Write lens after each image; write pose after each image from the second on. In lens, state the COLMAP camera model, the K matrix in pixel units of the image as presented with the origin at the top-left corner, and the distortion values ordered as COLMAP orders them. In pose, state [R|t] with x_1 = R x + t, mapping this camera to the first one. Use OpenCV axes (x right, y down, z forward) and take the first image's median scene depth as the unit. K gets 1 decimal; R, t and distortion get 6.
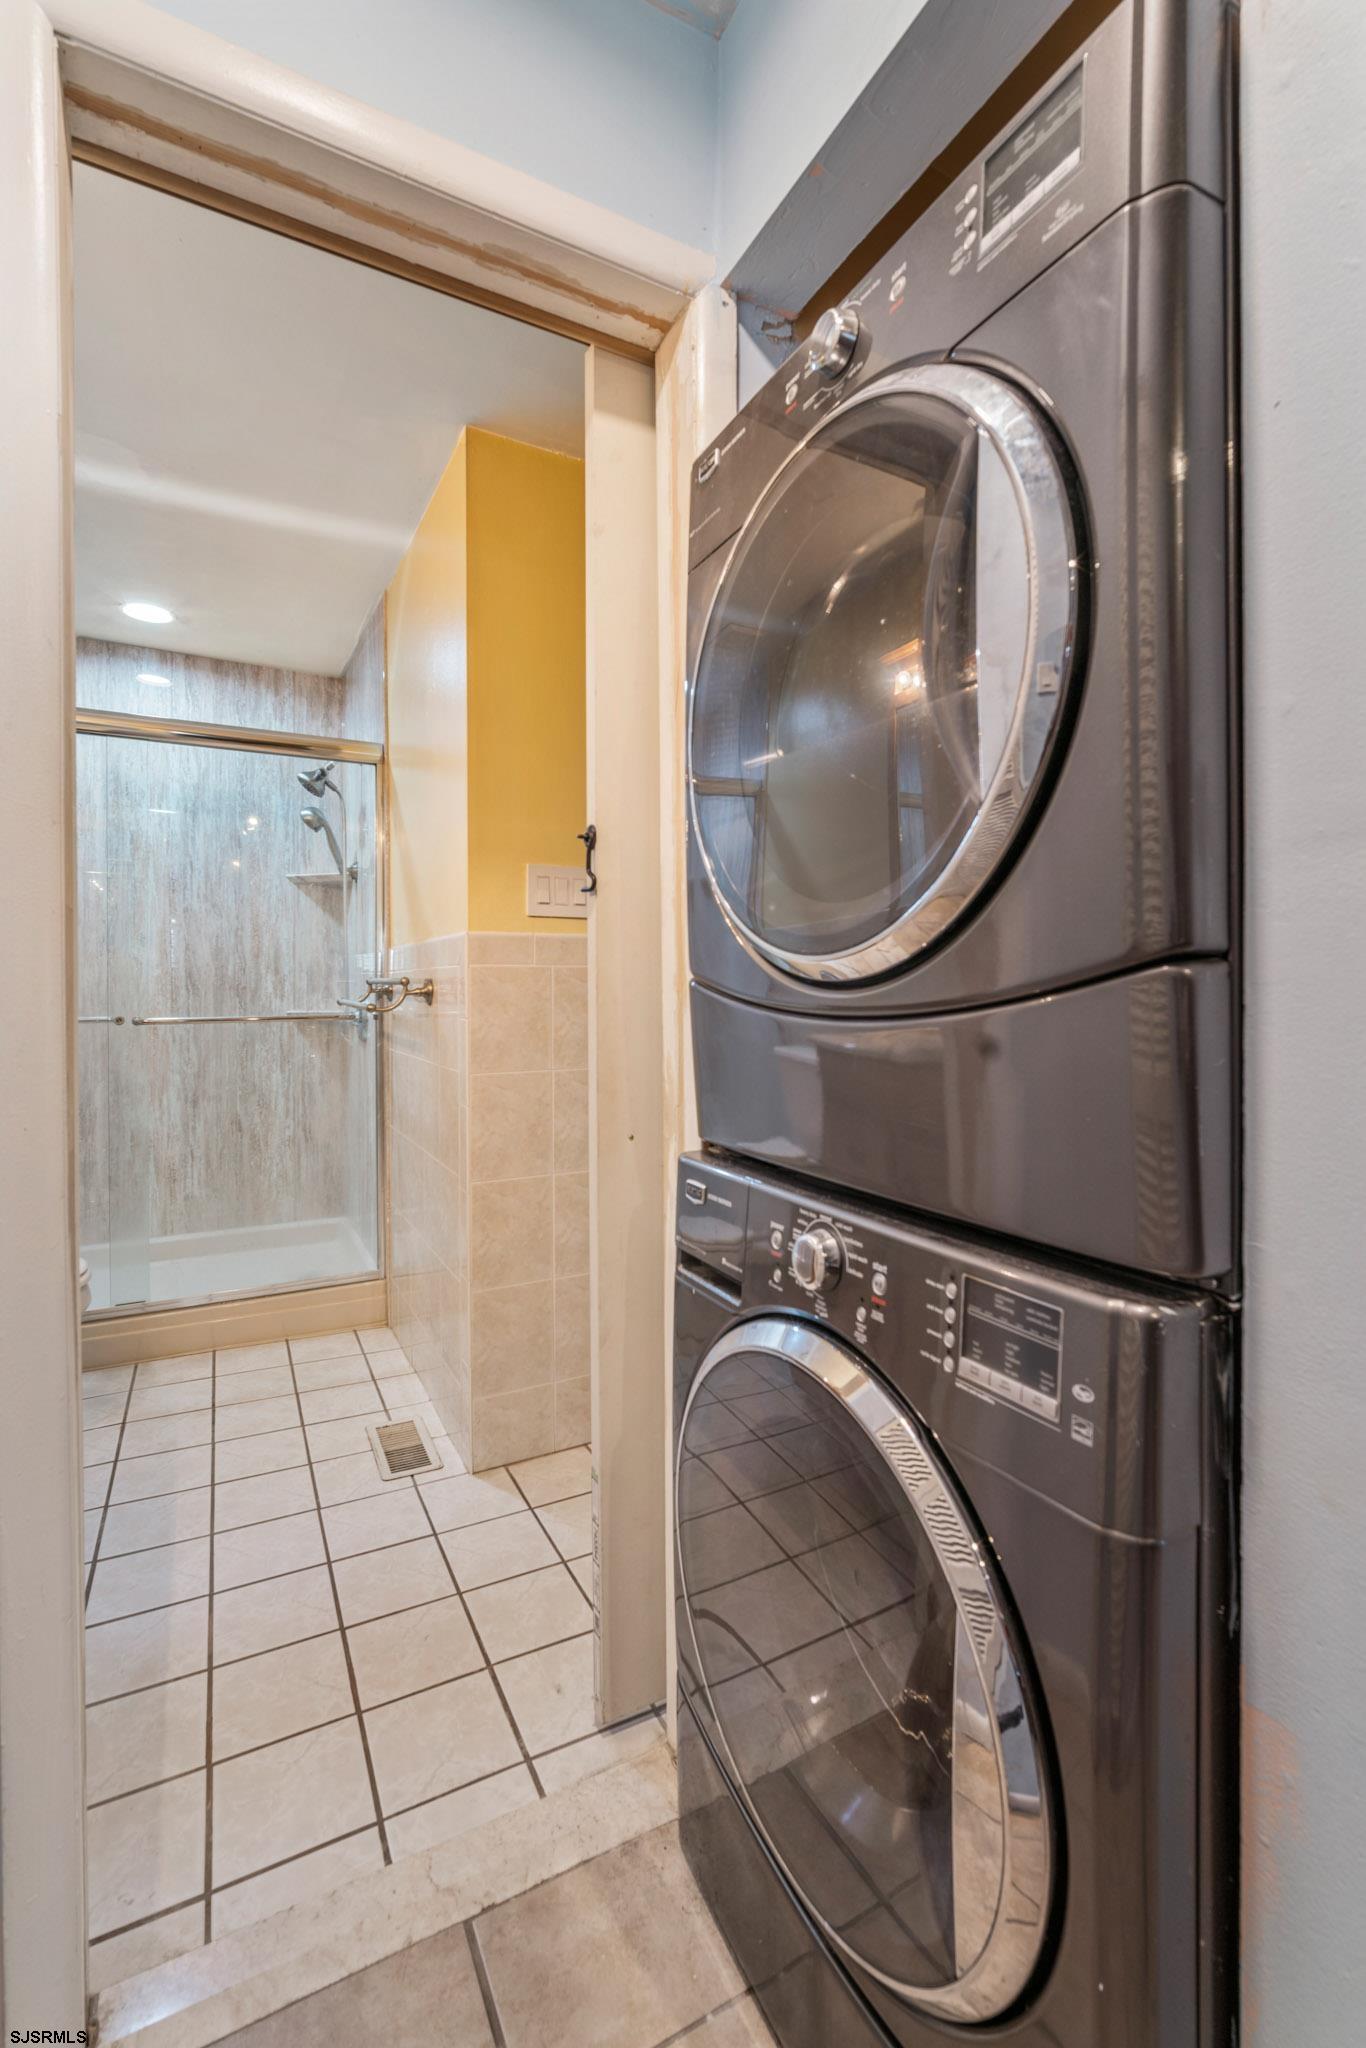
lens RADIAL K [[894.2, 0, 677.8], [0, 894.2, 988.6], [0, 0, 1]] dist [-0.010006, 0.003197]
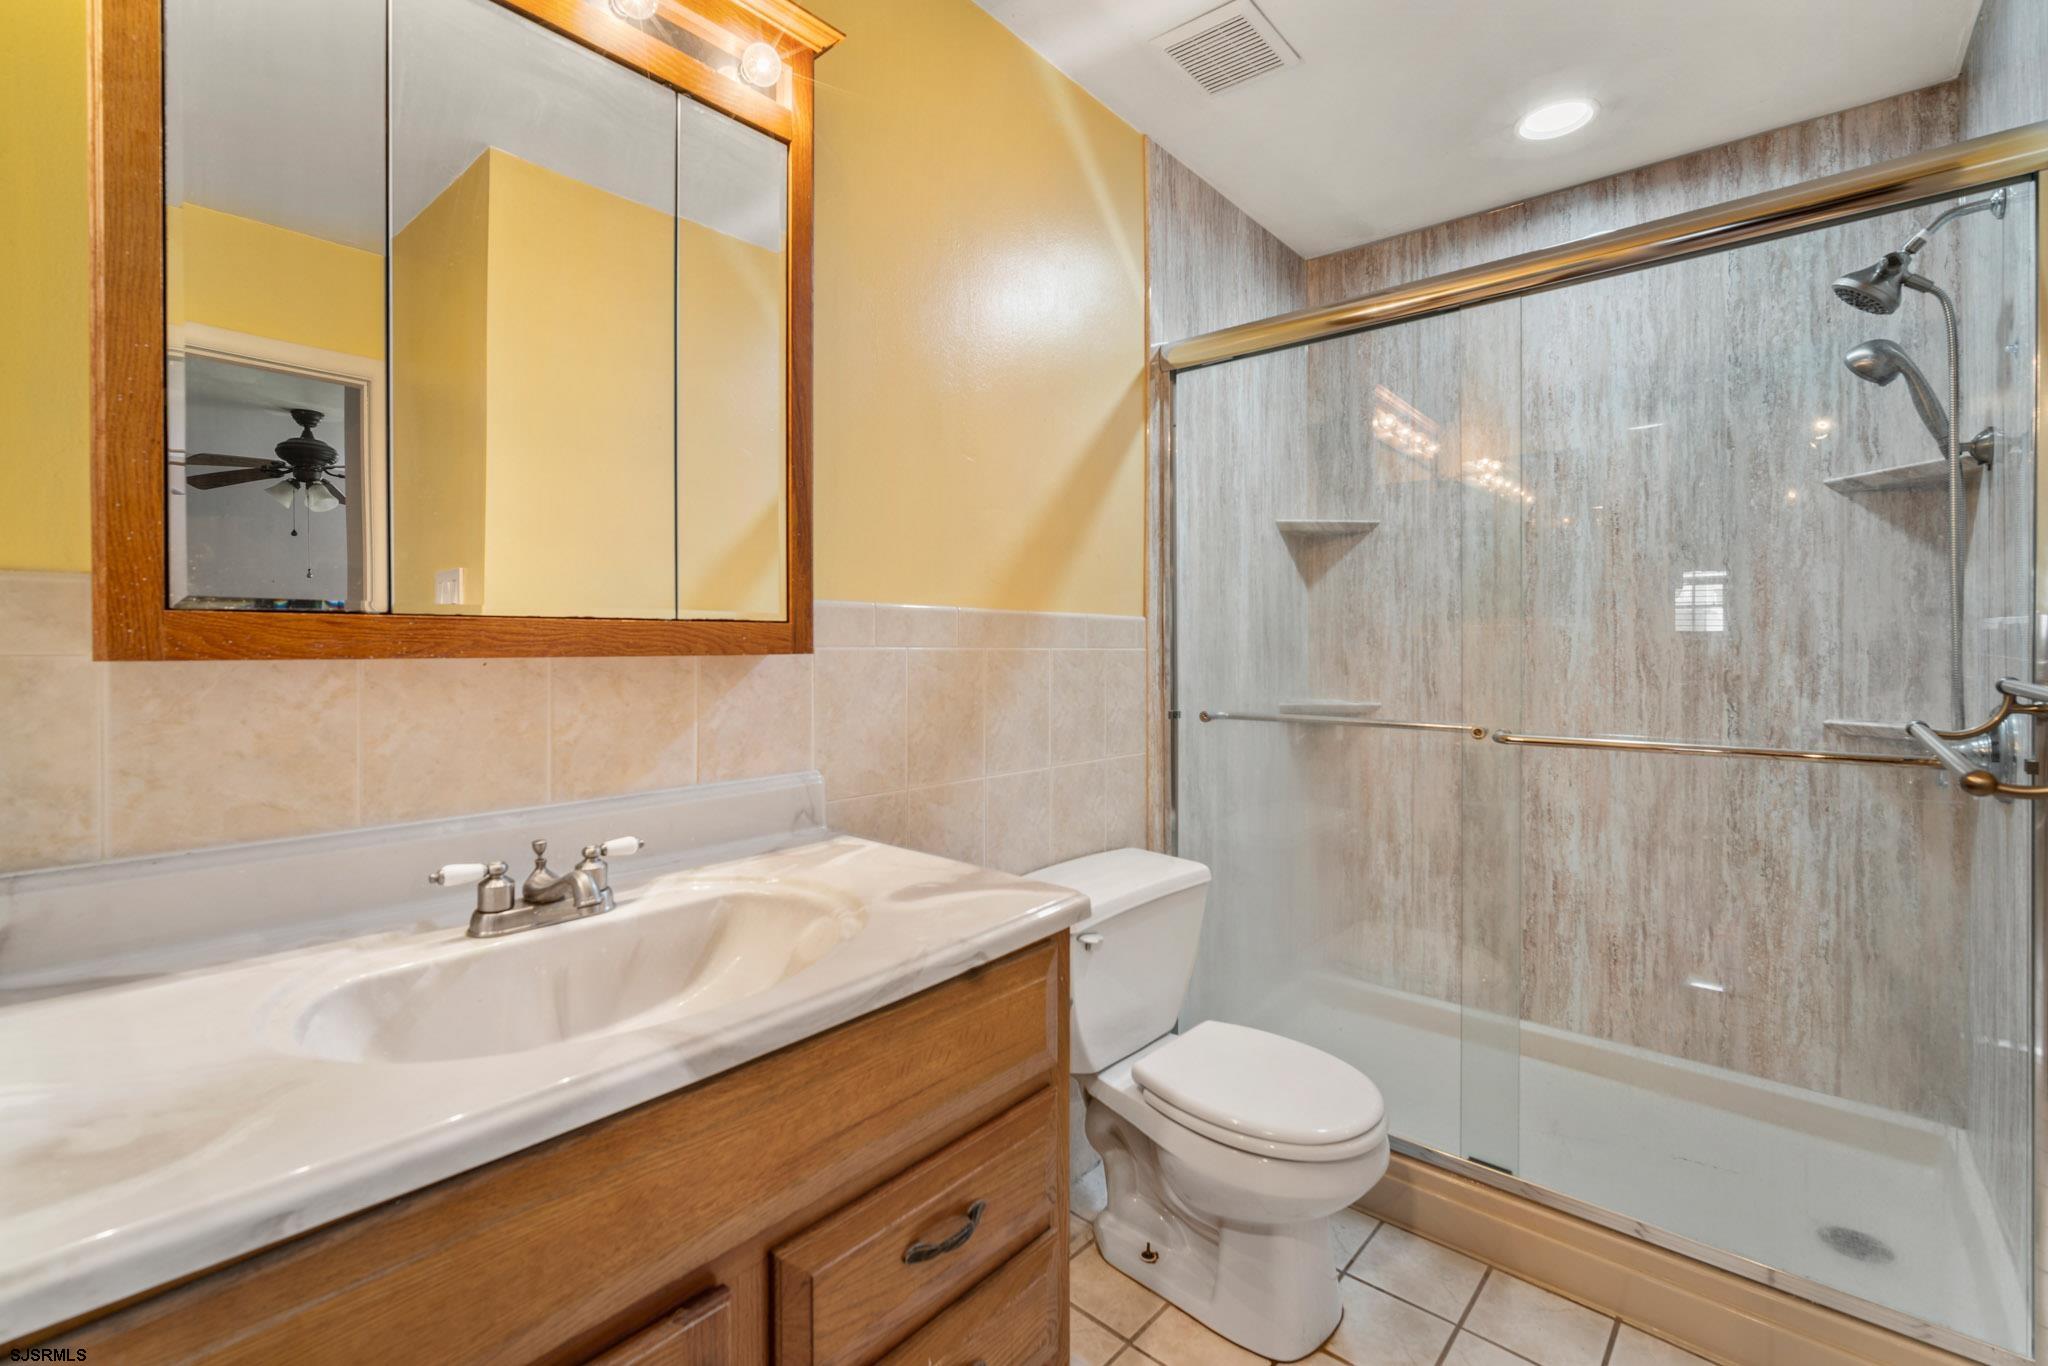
lens RADIAL K [[894.2, 0, 1023.7], [0, 894.2, 648.0], [0, 0, 1]] dist [-0.010006, 0.003197]
pose [[0.358919, 0.004023, -0.933360, -0.097924], [-0.005967, 0.999980, 0.002015, -0.019658], [0.933350, 0.004846, 0.358936, 0.337288]]
